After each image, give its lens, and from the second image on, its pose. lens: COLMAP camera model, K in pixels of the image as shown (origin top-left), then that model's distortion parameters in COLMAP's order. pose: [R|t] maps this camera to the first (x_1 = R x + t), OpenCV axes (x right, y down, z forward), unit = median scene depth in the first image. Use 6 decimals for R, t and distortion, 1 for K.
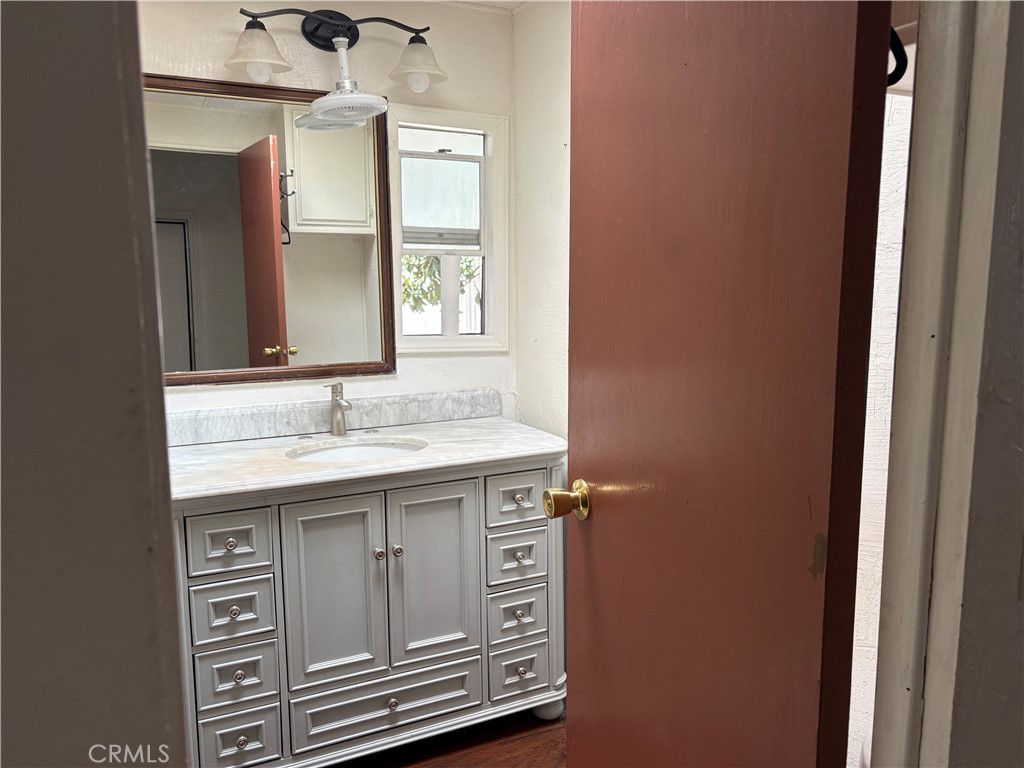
lens RADIAL K [[766.2, 0, 511.7], [0, 766.2, 382.2], [0, 0, 1]] dist [0.026736, -0.016393]
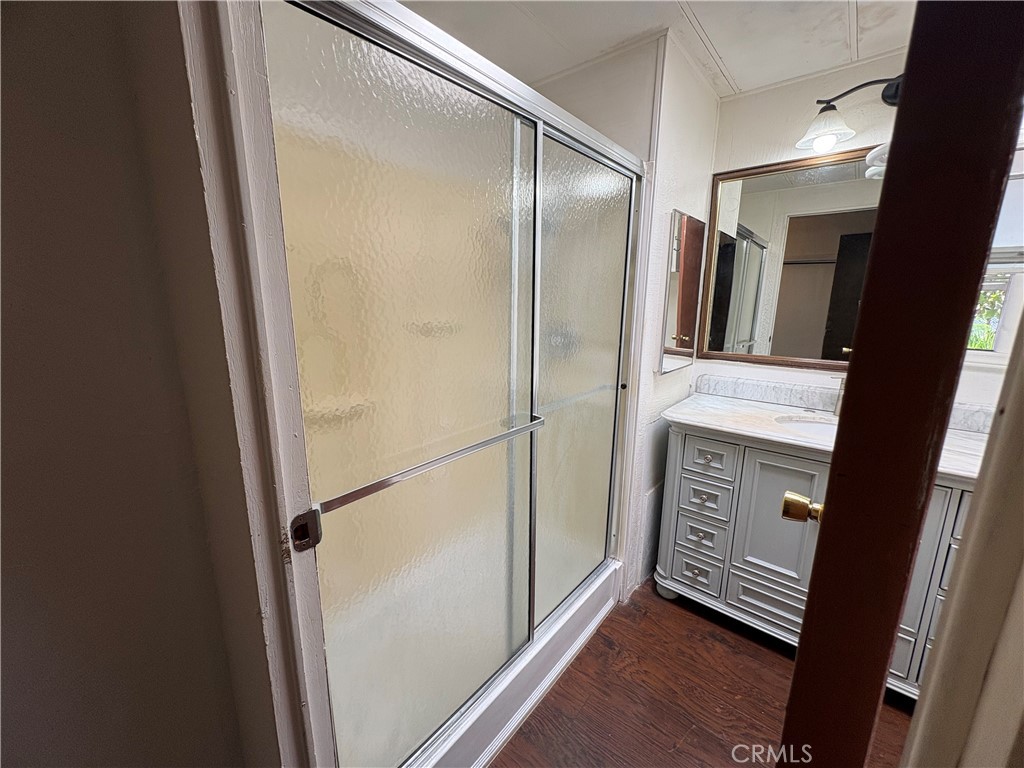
lens RADIAL K [[411.6, 0, 510.8], [0, 411.6, 387.3], [0, 0, 1]] dist [-0.011726, -0.000363]
pose [[0.393192, 0.198731, -0.897723, 0.213392], [-0.130989, 0.978511, 0.159244, -0.020997], [0.910078, 0.054978, 0.410774, 0.241276]]
